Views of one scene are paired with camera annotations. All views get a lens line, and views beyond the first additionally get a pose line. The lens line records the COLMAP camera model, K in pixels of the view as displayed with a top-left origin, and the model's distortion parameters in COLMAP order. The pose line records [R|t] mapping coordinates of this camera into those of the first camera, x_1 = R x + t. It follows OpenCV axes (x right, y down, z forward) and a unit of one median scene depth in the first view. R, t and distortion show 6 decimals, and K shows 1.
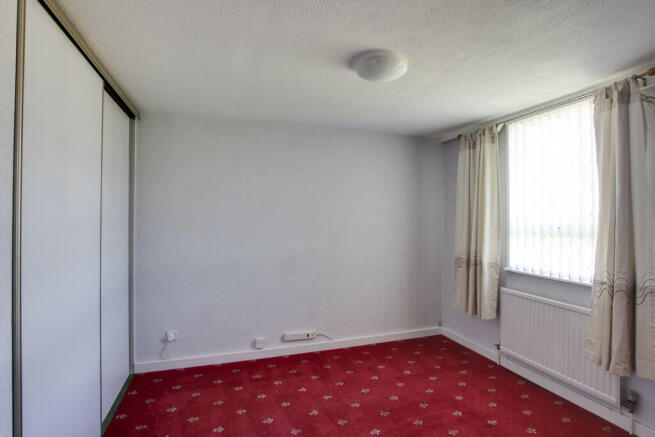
lens RADIAL K [[323.2, 0, 327.5], [0, 323.2, 218.5], [0, 0, 1]] dist [-0.027667, 0.001048]
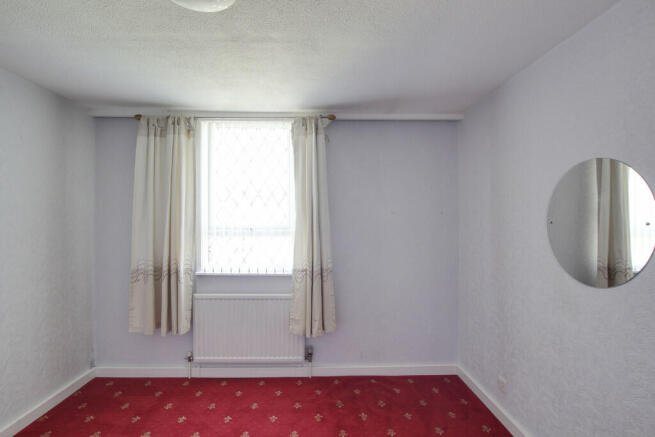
lens RADIAL K [[323.2, 0, 327.5], [0, 323.2, 218.5], [0, 0, 1]] dist [-0.027667, 0.001048]
pose [[0.291251, -0.013237, 0.956555, -0.233521], [0.002724, 0.999912, 0.013007, -0.015232], [-0.956643, -0.001183, 0.291262, 0.360151]]
